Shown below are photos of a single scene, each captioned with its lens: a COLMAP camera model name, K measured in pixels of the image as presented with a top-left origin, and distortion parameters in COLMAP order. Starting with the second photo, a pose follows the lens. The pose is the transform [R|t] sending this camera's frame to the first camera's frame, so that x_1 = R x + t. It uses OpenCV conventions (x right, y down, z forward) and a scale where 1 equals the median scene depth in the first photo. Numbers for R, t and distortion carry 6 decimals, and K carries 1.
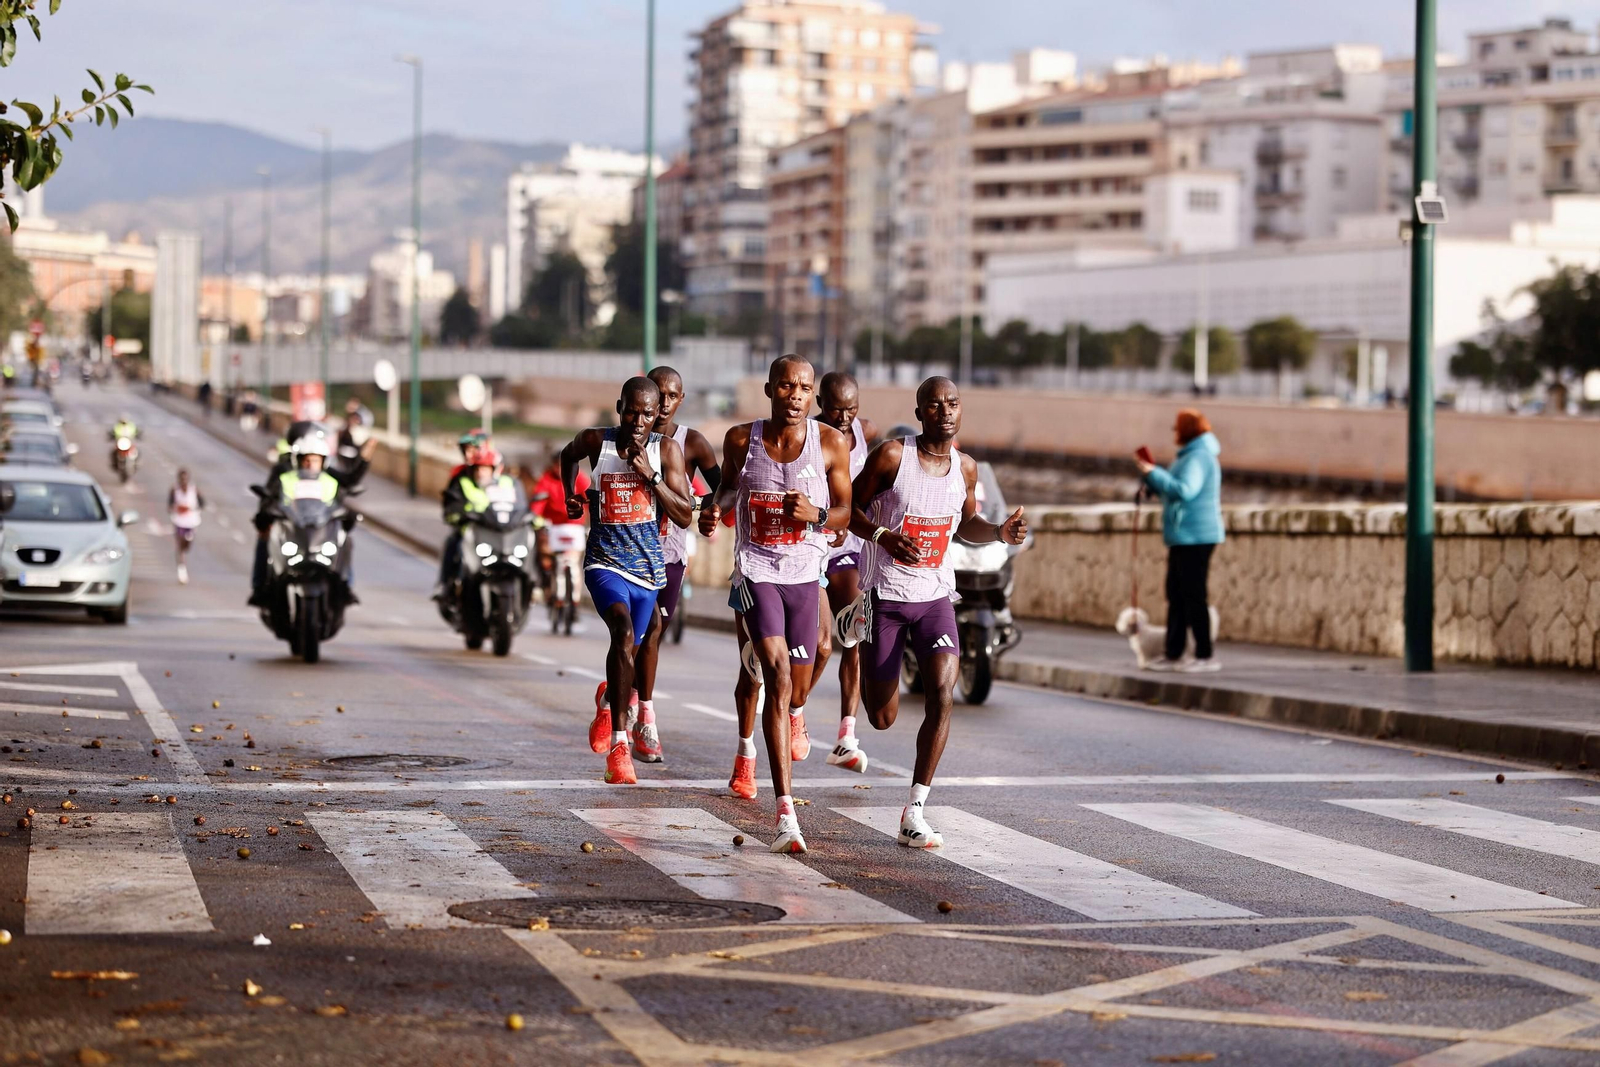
lens RADIAL K [[4822.4, 0, 974.2], [0, 4822.4, 496.0], [0, 0, 1]] dist [0.134264, 0.521314]
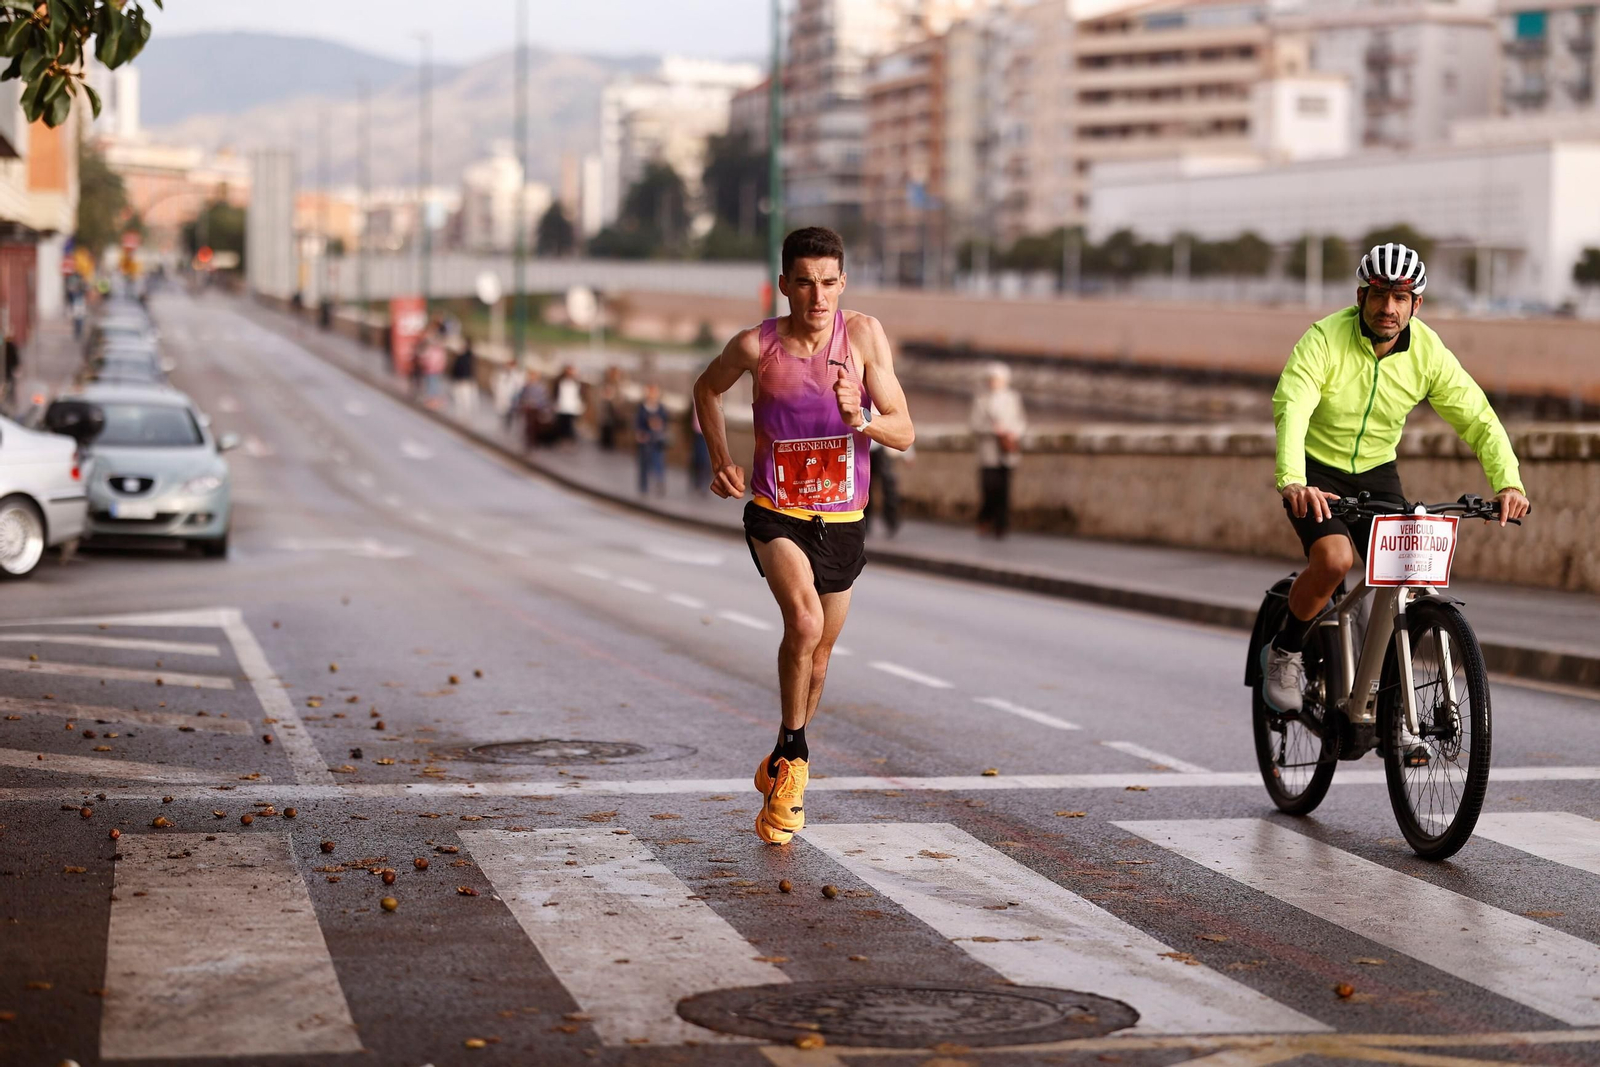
lens RADIAL K [[4014.8, 0, 905.0], [0, 4014.8, 534.0], [0, 0, 1]] dist [0.108703, -0.071805]
pose [[0.999982, -0.003709, -0.004668, -0.031824], [0.003872, 0.999366, 0.035404, -0.003472], [0.004534, -0.035421, 0.999362, 0.176311]]
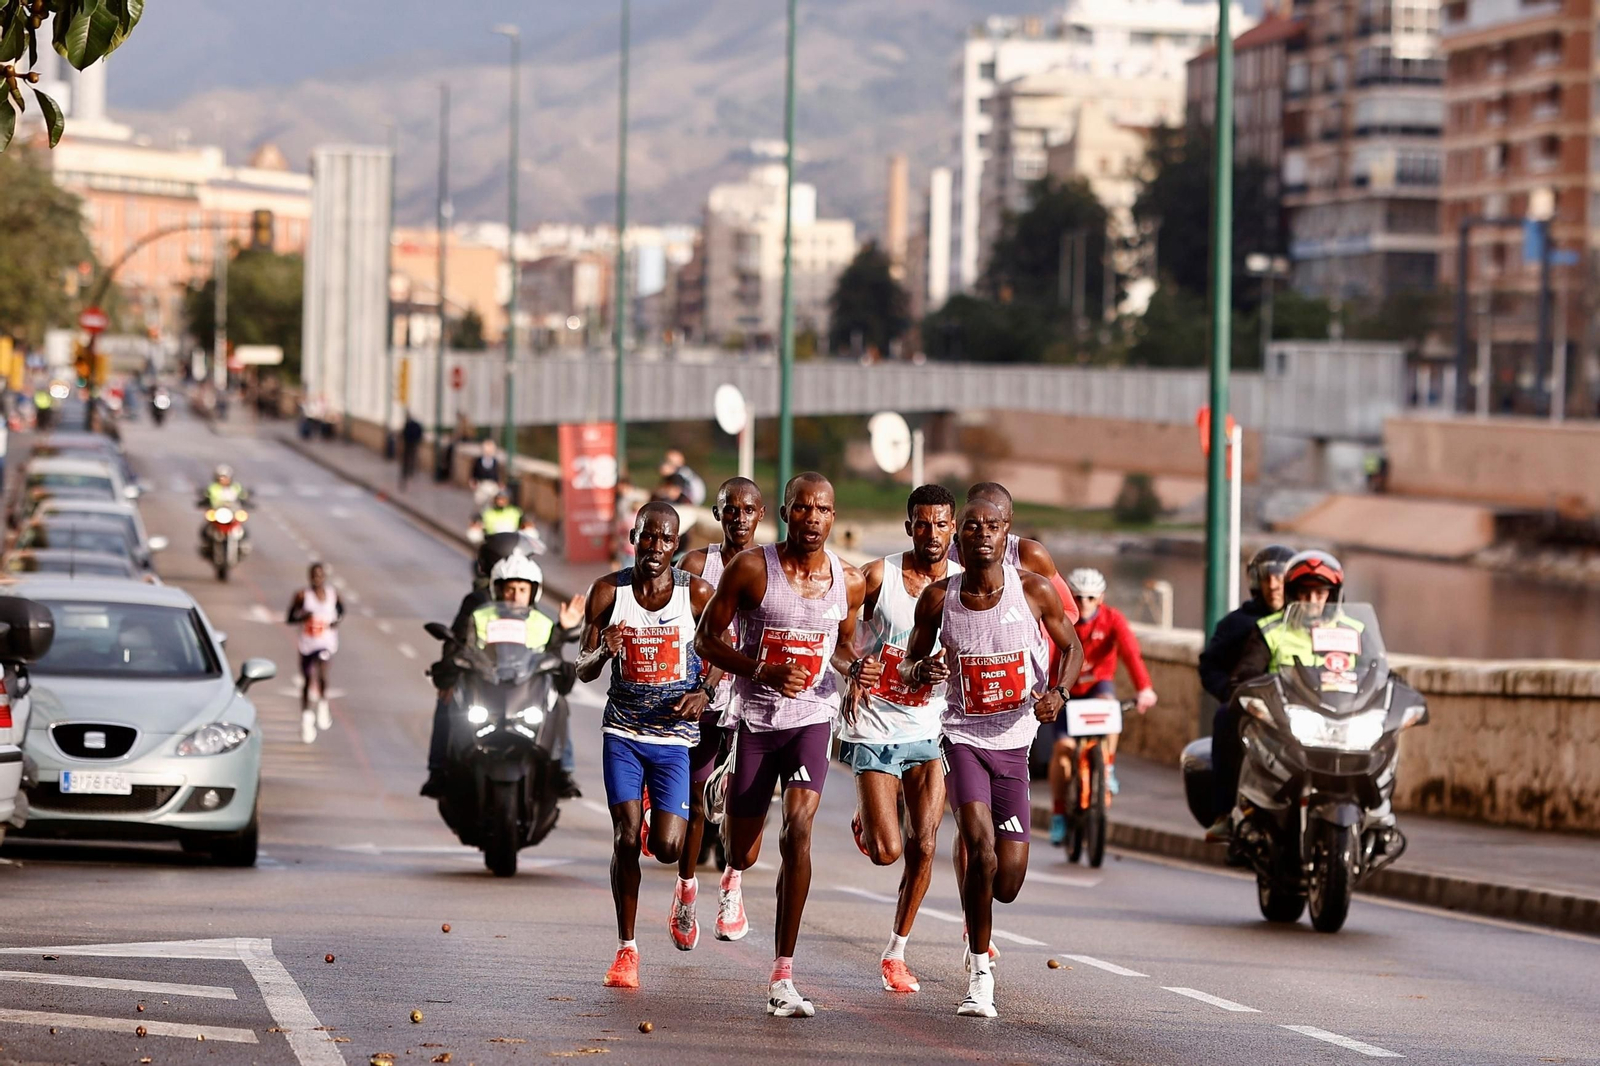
lens RADIAL K [[4014.8, 0, 905.0], [0, 4014.8, 533.5], [0, 0, 1]] dist [0.108703, -0.071805]
pose [[0.999974, 0.003323, -0.006468, -0.101554], [-0.003339, 0.999991, -0.002422, -0.010105], [0.006460, 0.002444, 0.999976, 0.561097]]
